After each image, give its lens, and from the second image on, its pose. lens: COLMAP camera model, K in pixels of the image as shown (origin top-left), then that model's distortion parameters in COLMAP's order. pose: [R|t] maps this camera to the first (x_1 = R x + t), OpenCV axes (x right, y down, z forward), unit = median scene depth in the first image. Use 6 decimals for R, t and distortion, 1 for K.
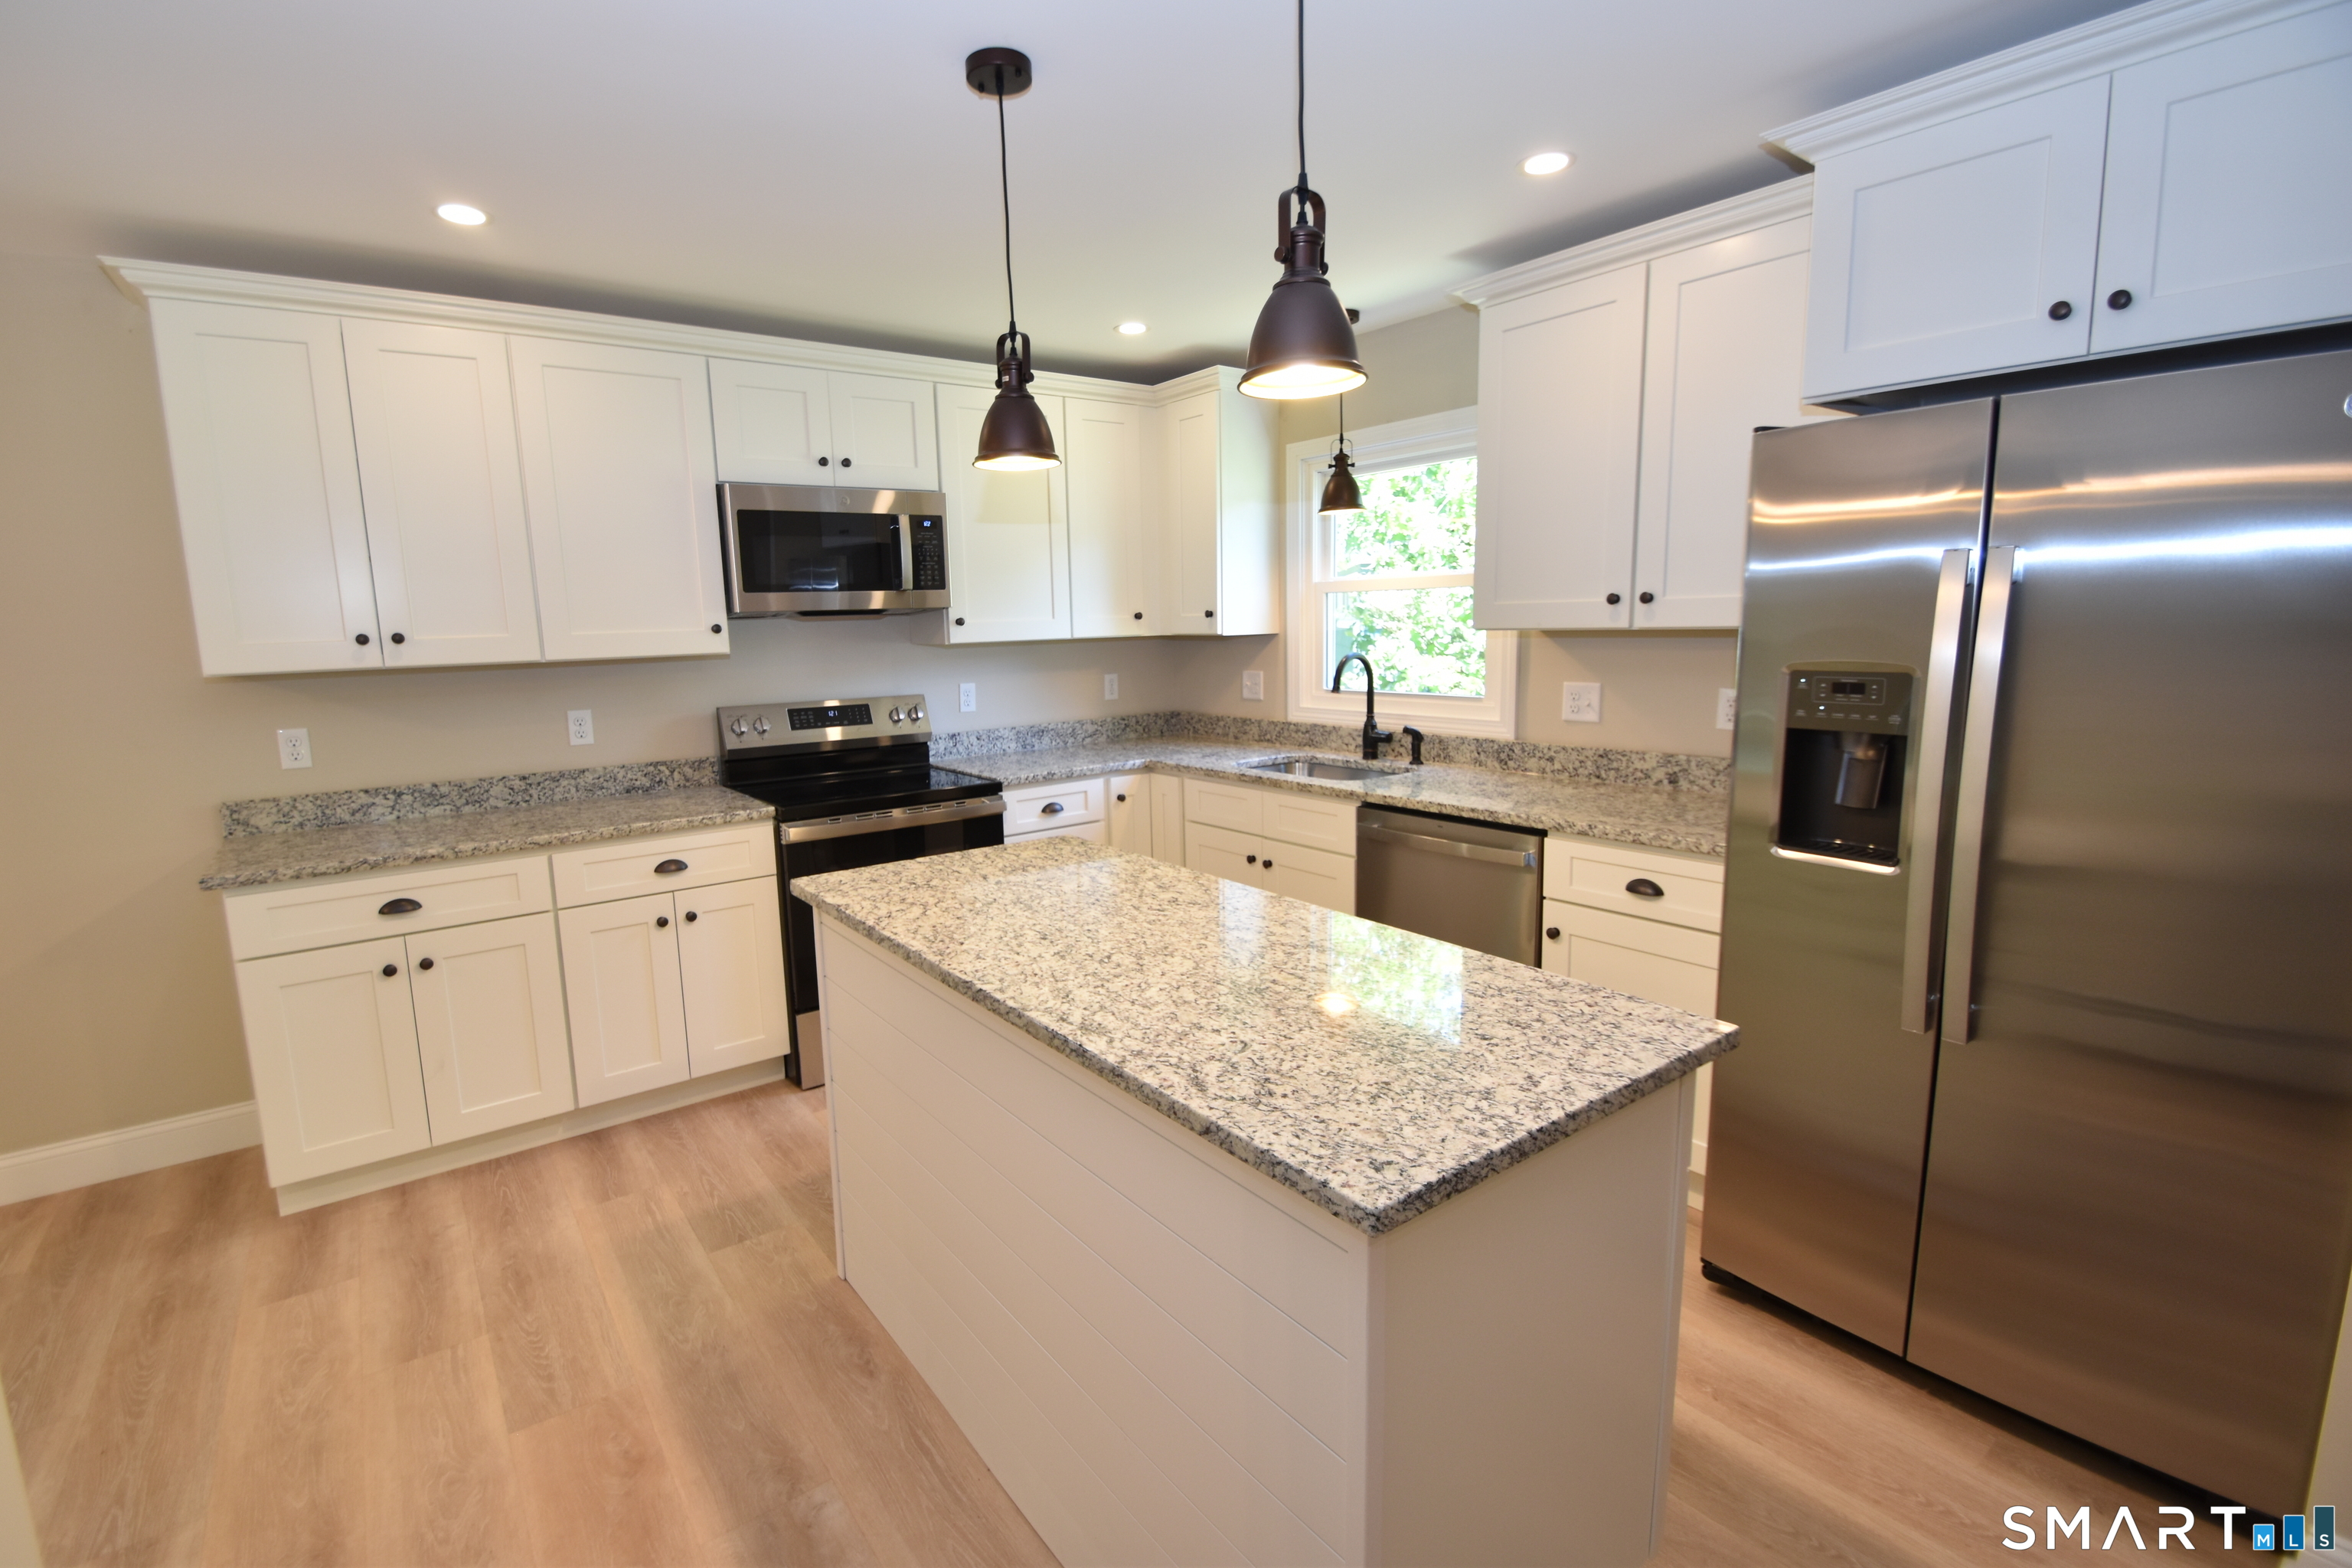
lens RADIAL K [[1035.3, 0, 1168.9], [0, 1035.3, 769.4], [0, 0, 1]] dist [0.003406, -0.009573]
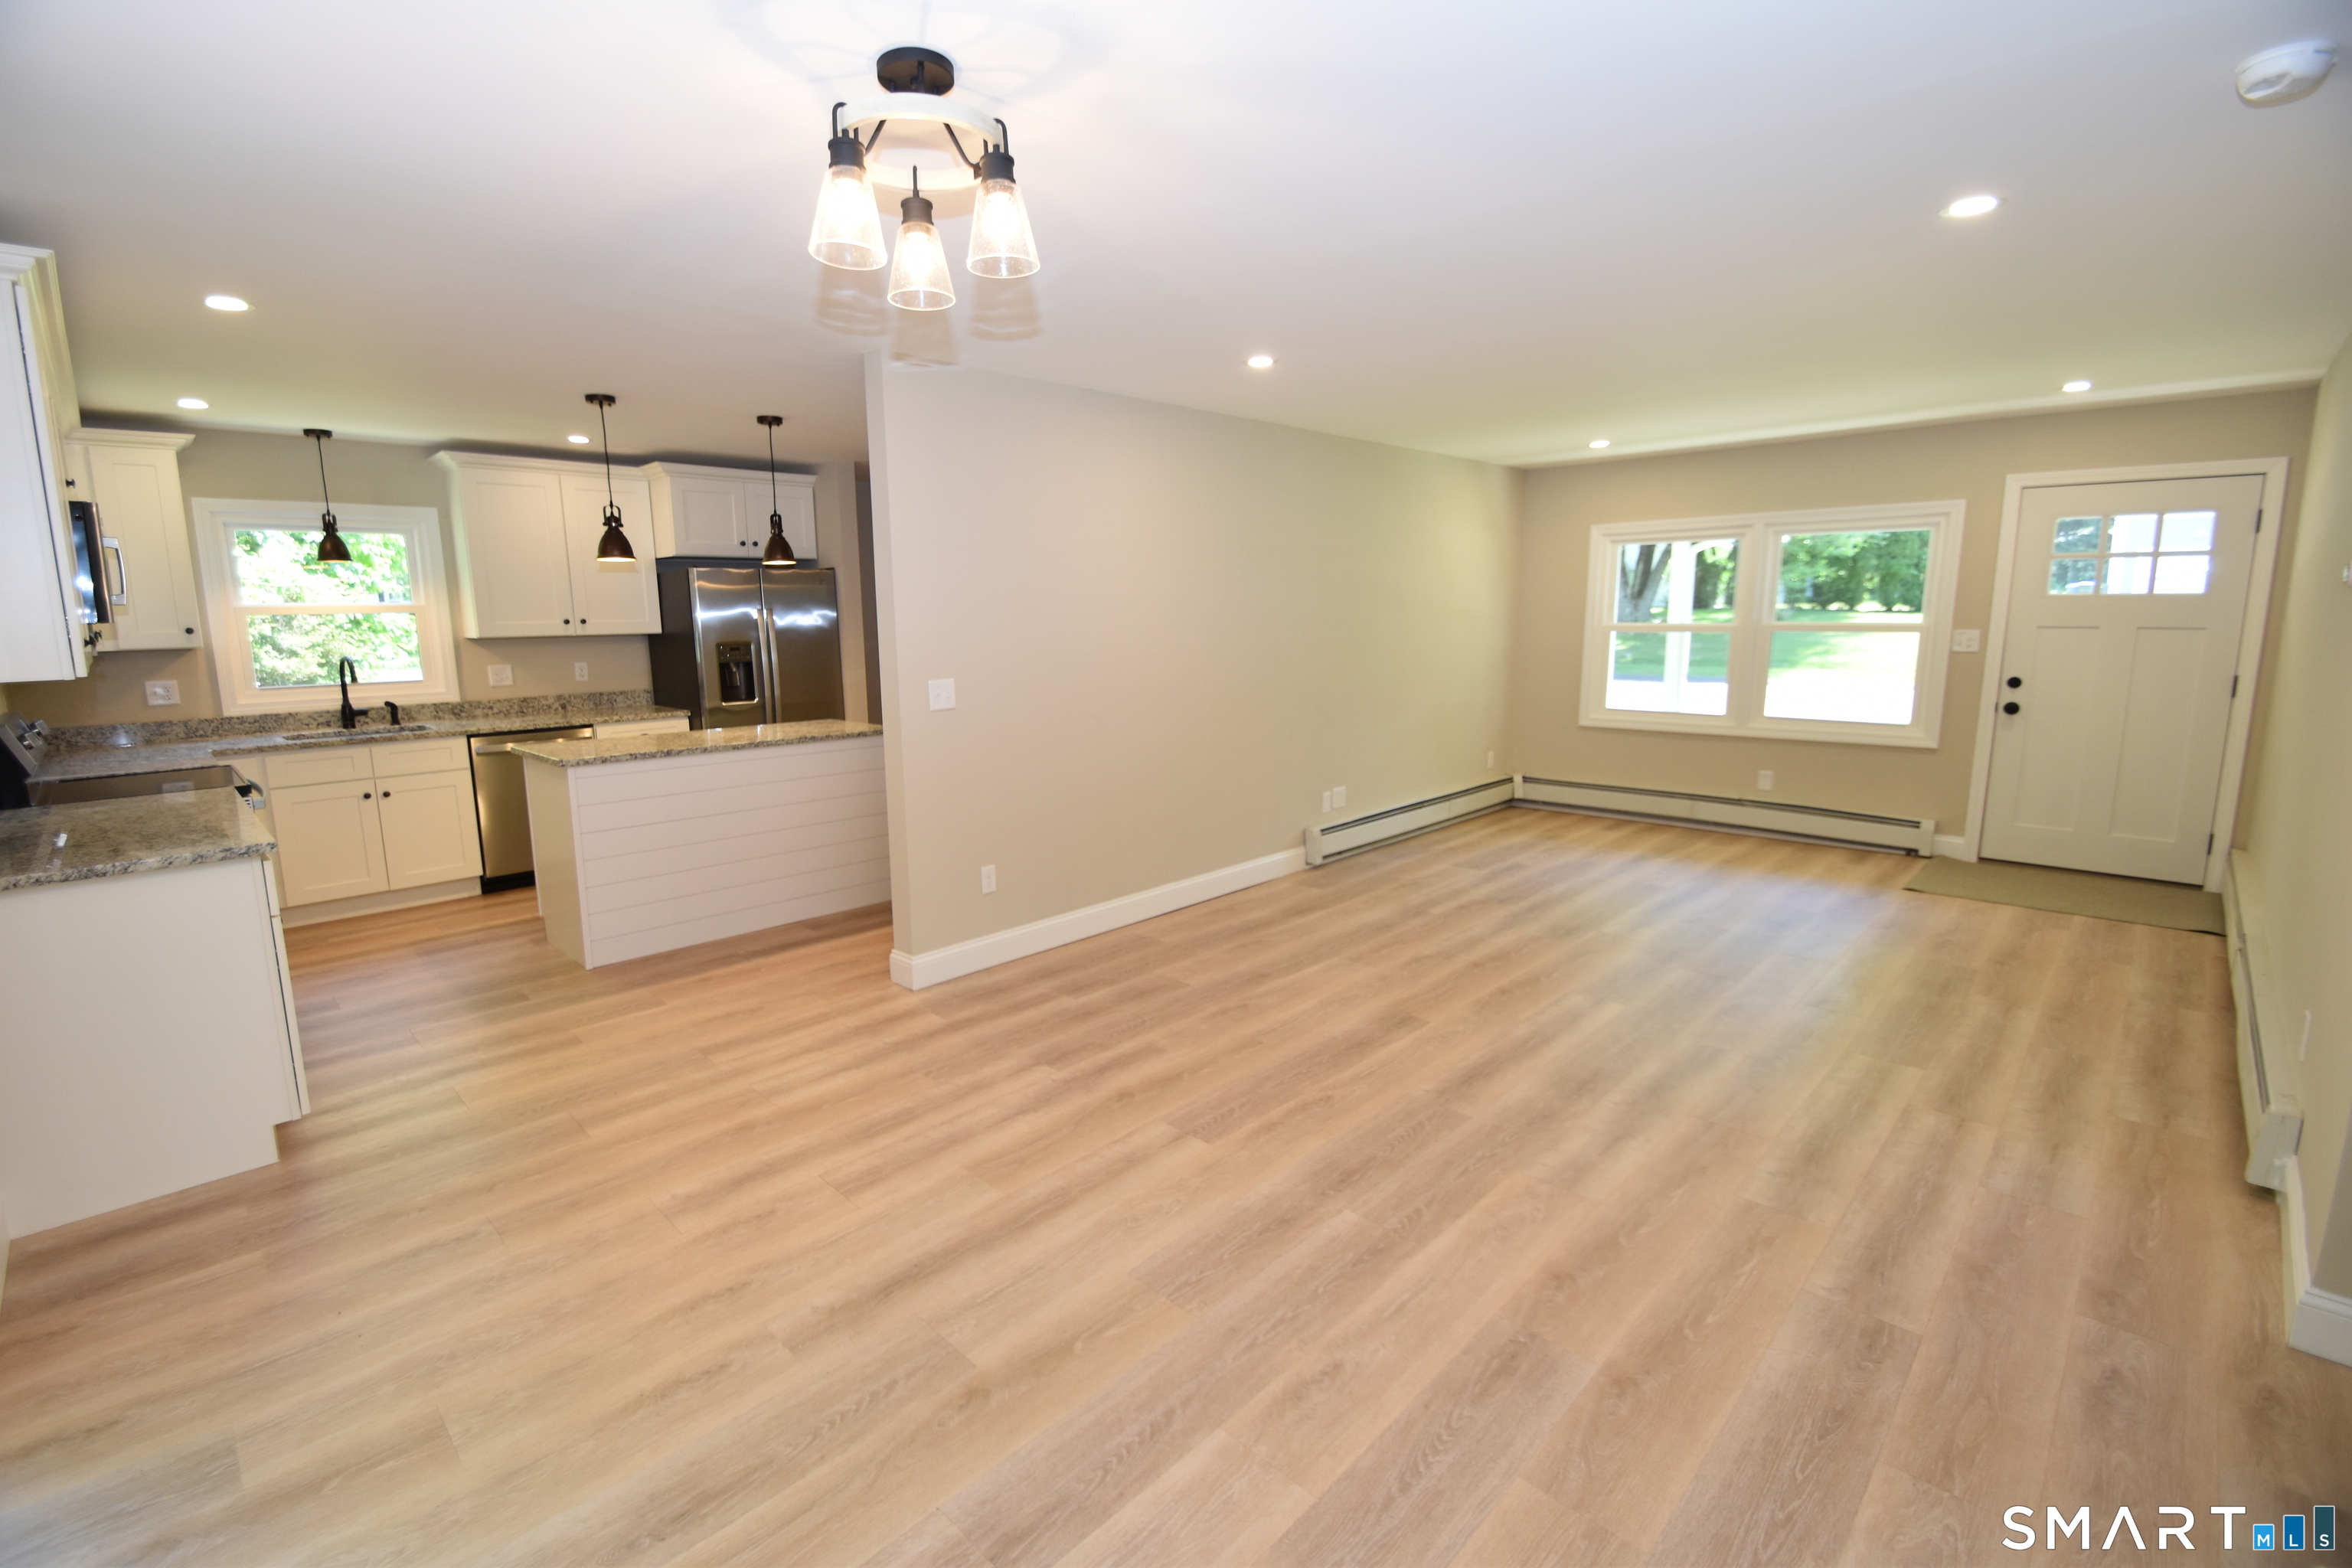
lens RADIAL K [[1035.3, 0, 1168.9], [0, 1035.3, 769.4], [0, 0, 1]] dist [0.003406, -0.009573]
pose [[-0.178382, -0.126428, 0.975805, -1.533112], [0.159582, 0.974864, 0.155479, 0.003161], [-0.970934, 0.183455, -0.153722, 0.125537]]
